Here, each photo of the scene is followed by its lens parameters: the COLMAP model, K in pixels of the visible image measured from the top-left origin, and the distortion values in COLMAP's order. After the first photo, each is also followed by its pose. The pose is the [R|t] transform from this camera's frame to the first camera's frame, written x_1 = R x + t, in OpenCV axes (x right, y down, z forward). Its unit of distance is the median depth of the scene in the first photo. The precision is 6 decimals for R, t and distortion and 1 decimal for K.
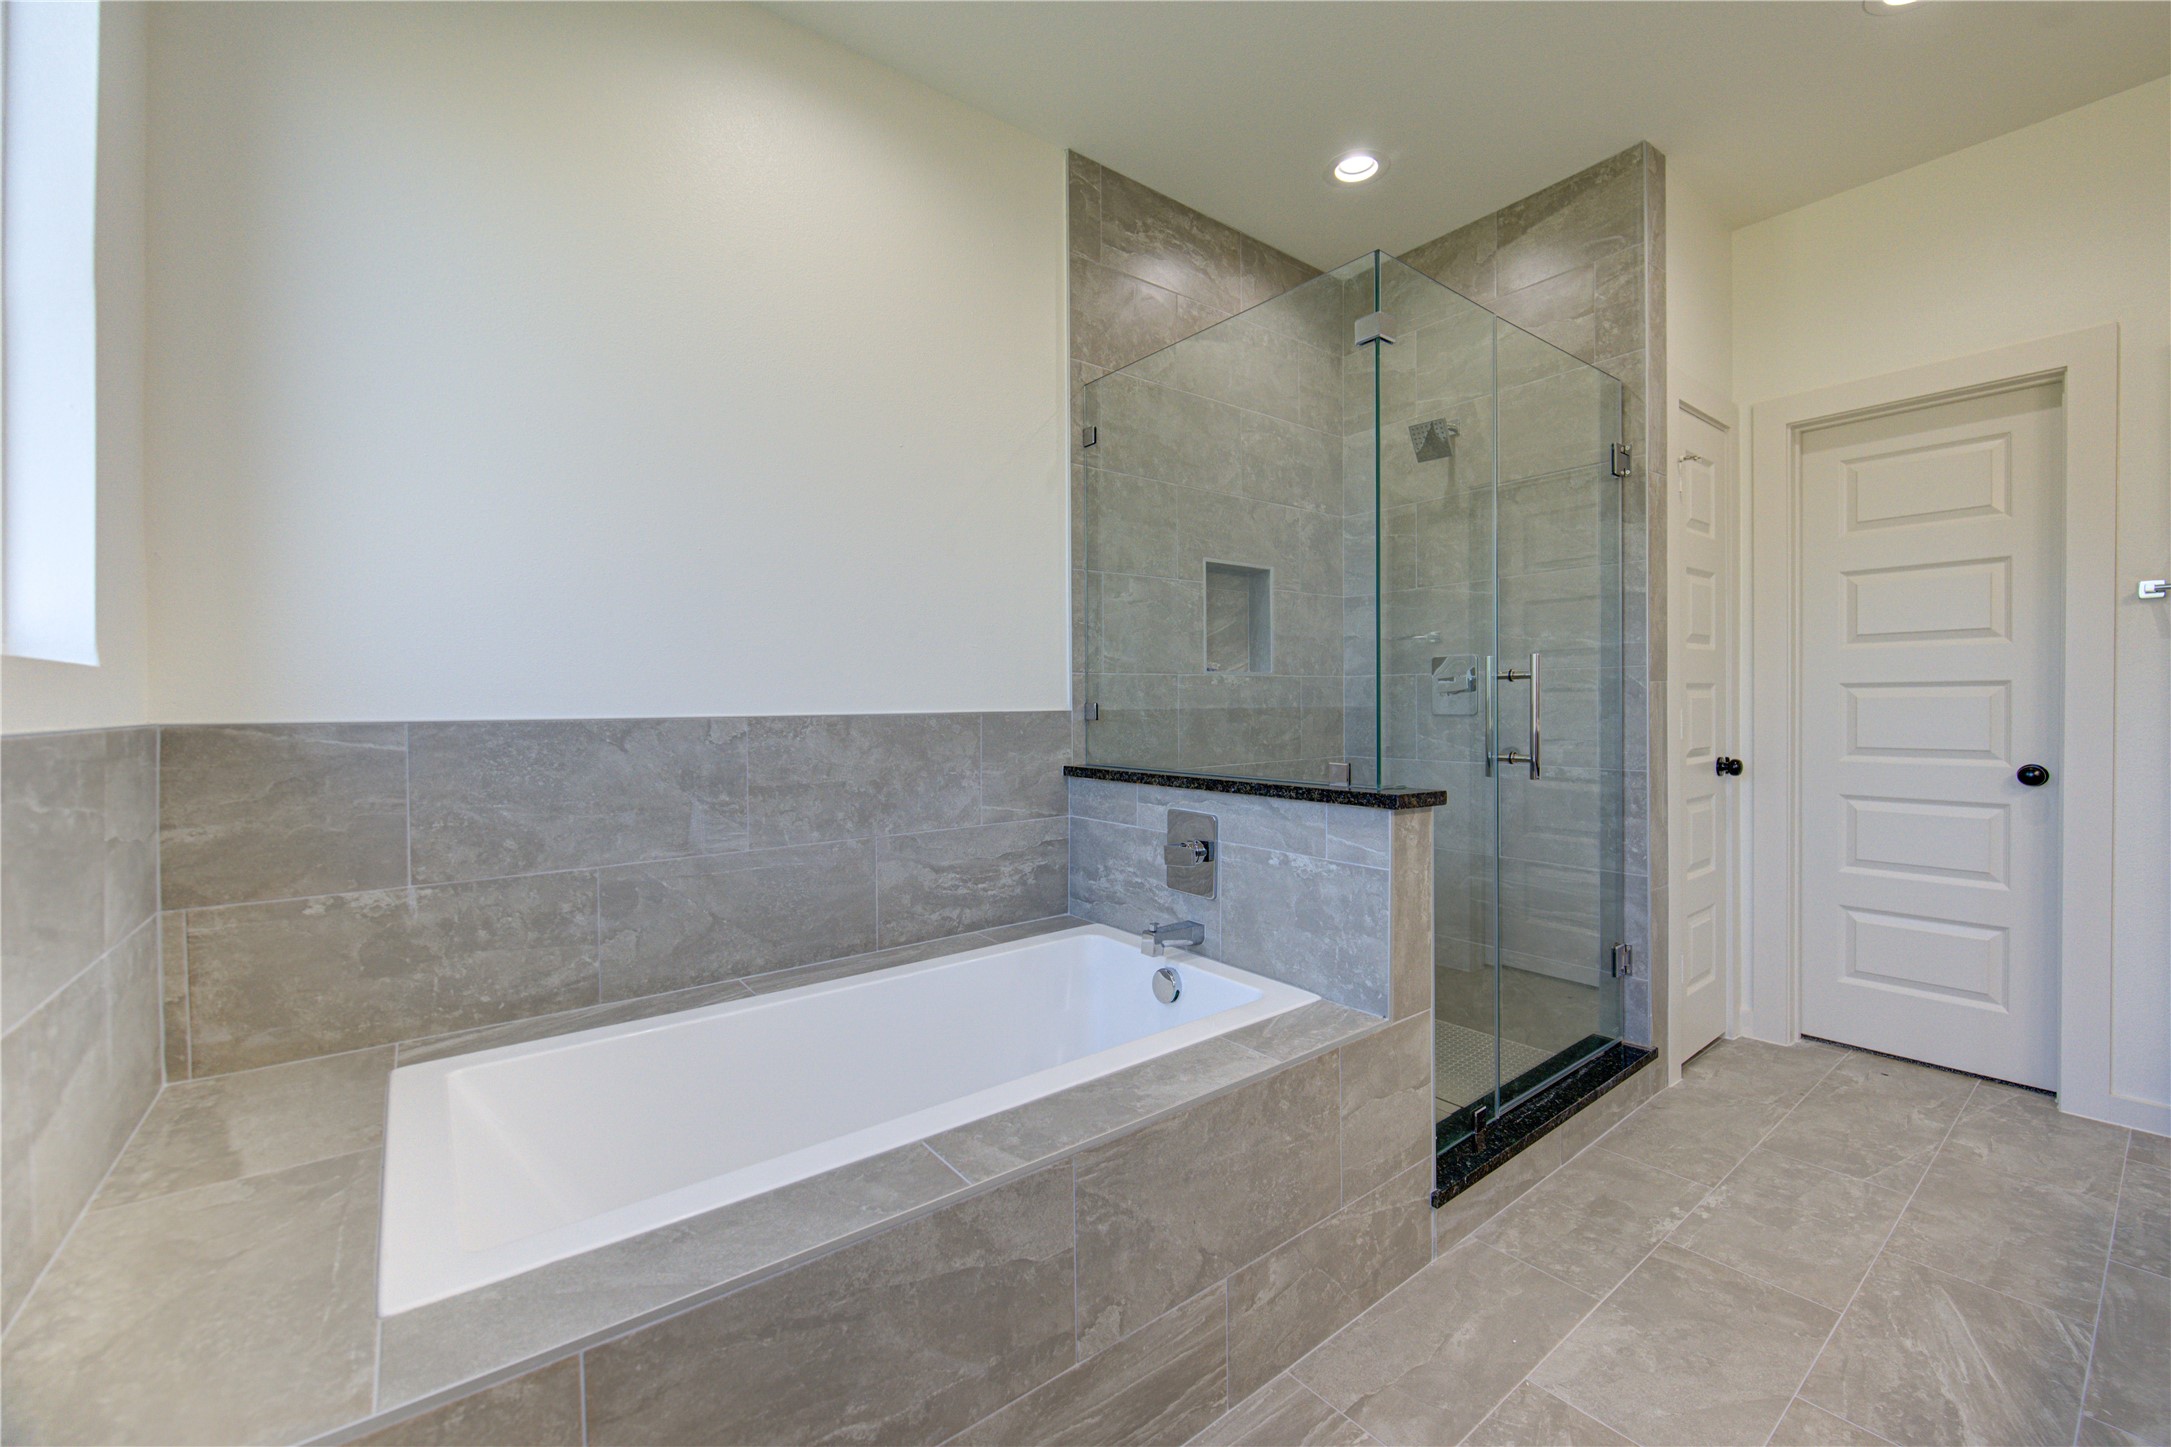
lens RADIAL K [[862.9, 0, 1099.7], [0, 862.9, 711.3], [0, 0, 1]] dist [-0.016192, -0.000175]
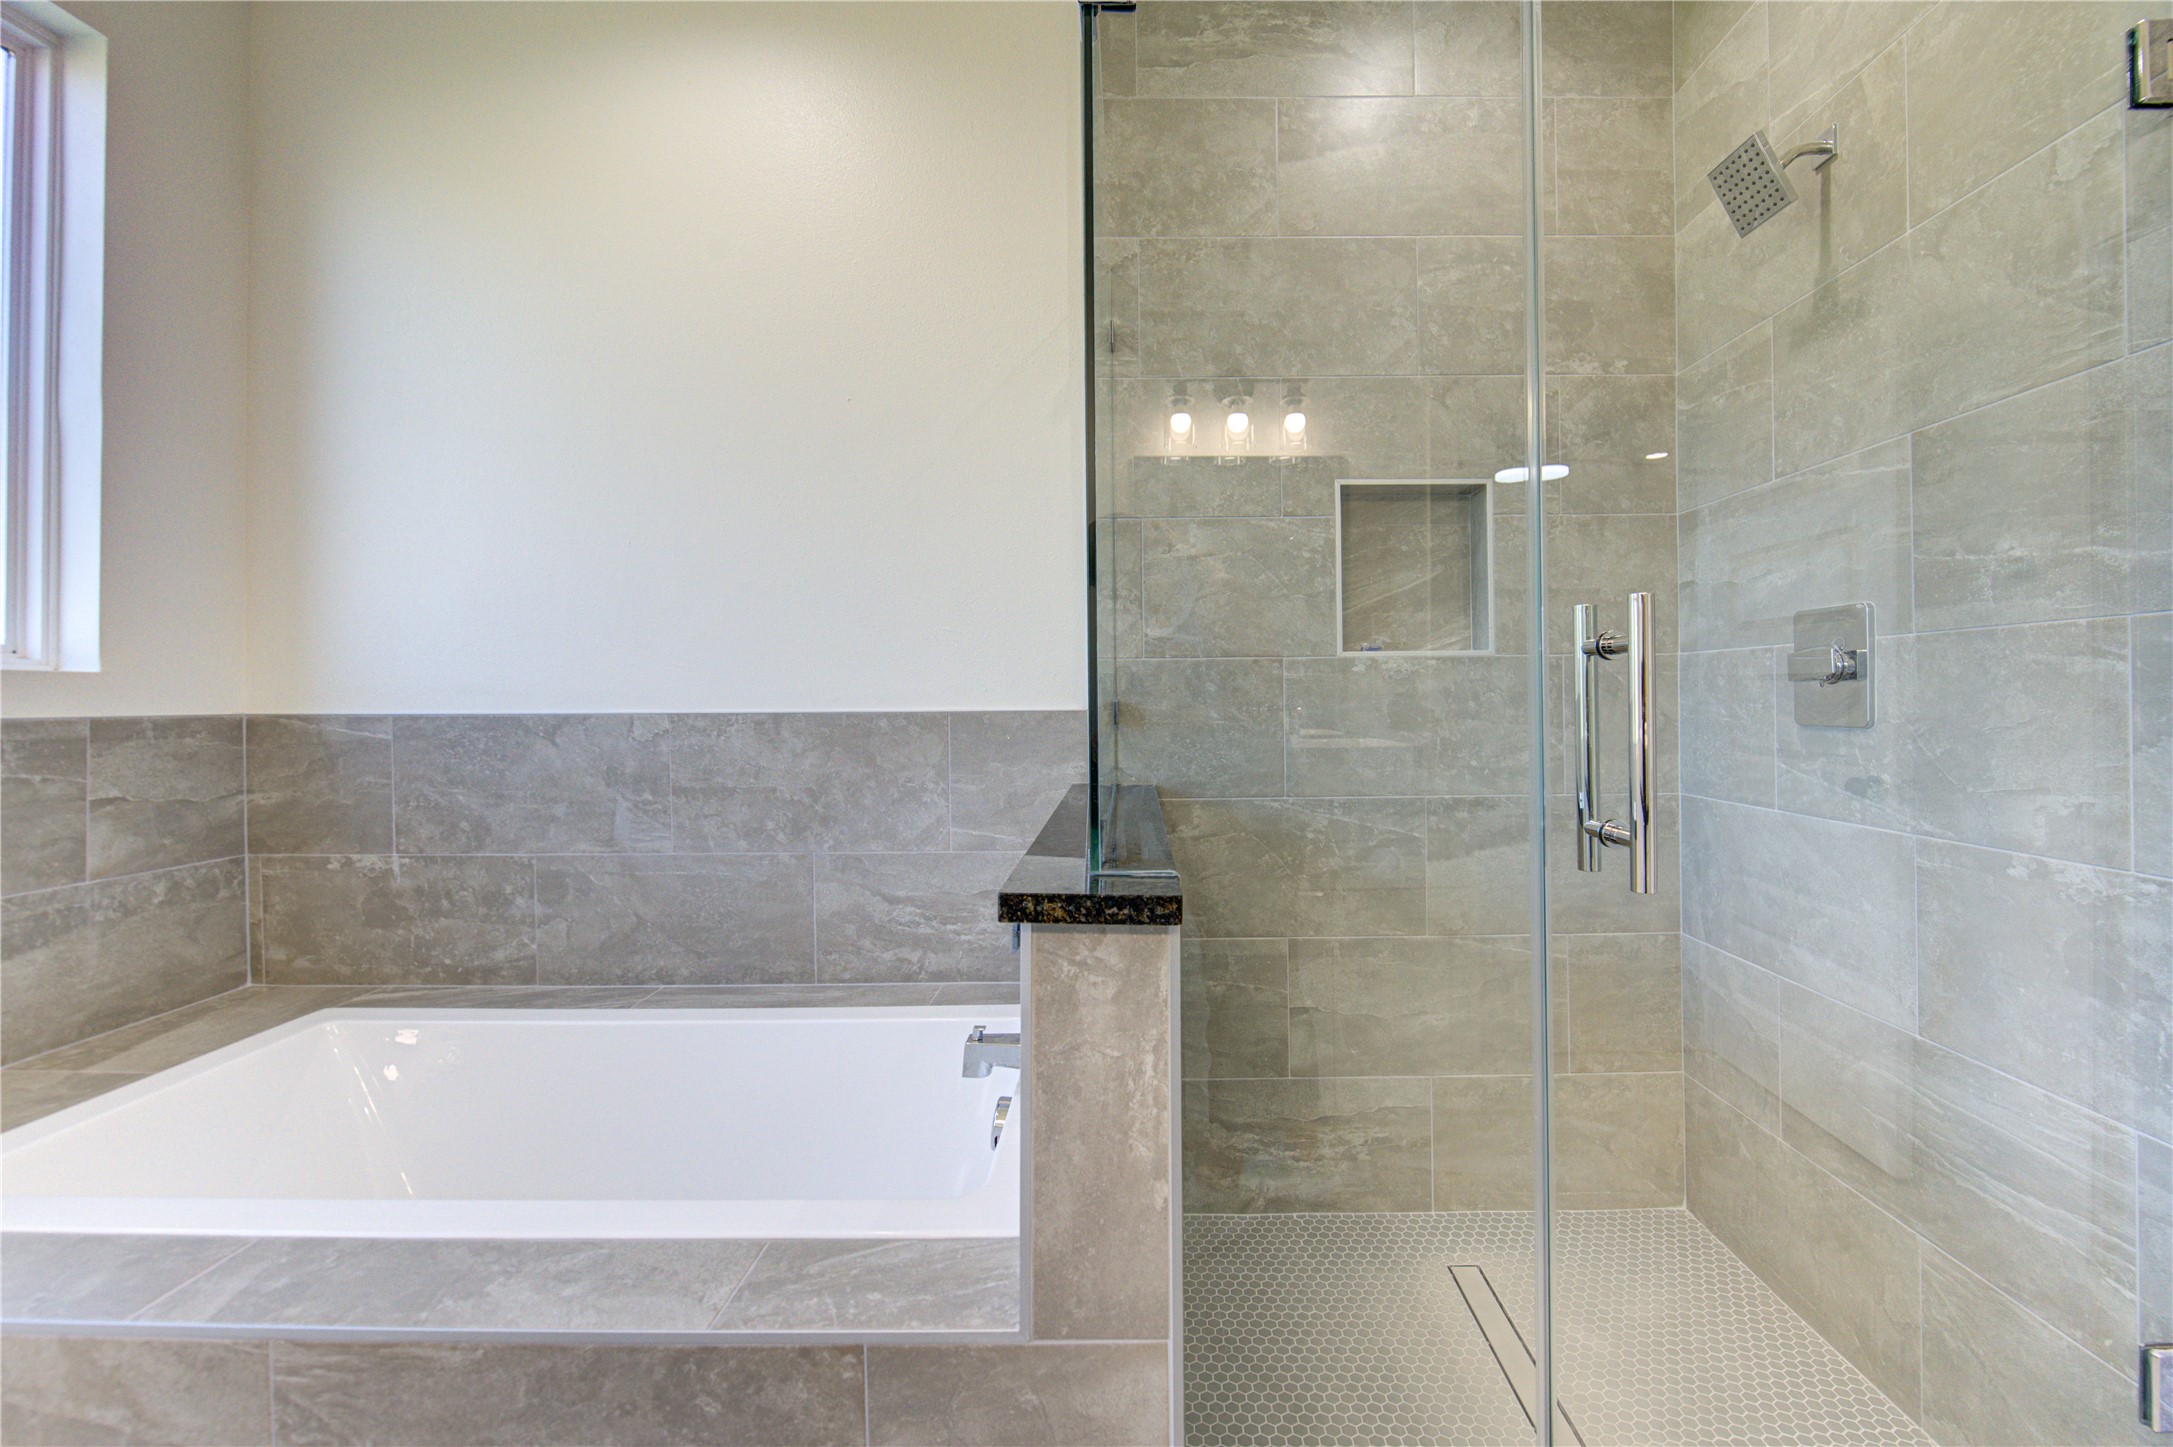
lens RADIAL K [[900.8, 0, 1116.5], [0, 900.8, 693.1], [0, 0, 1]] dist [-0.015219, -0.000647]
pose [[0.791465, 0.002126, -0.611211, 0.650026], [-0.006778, 0.999963, -0.005299, -0.015597], [0.611177, 0.008337, 0.791450, 0.564561]]
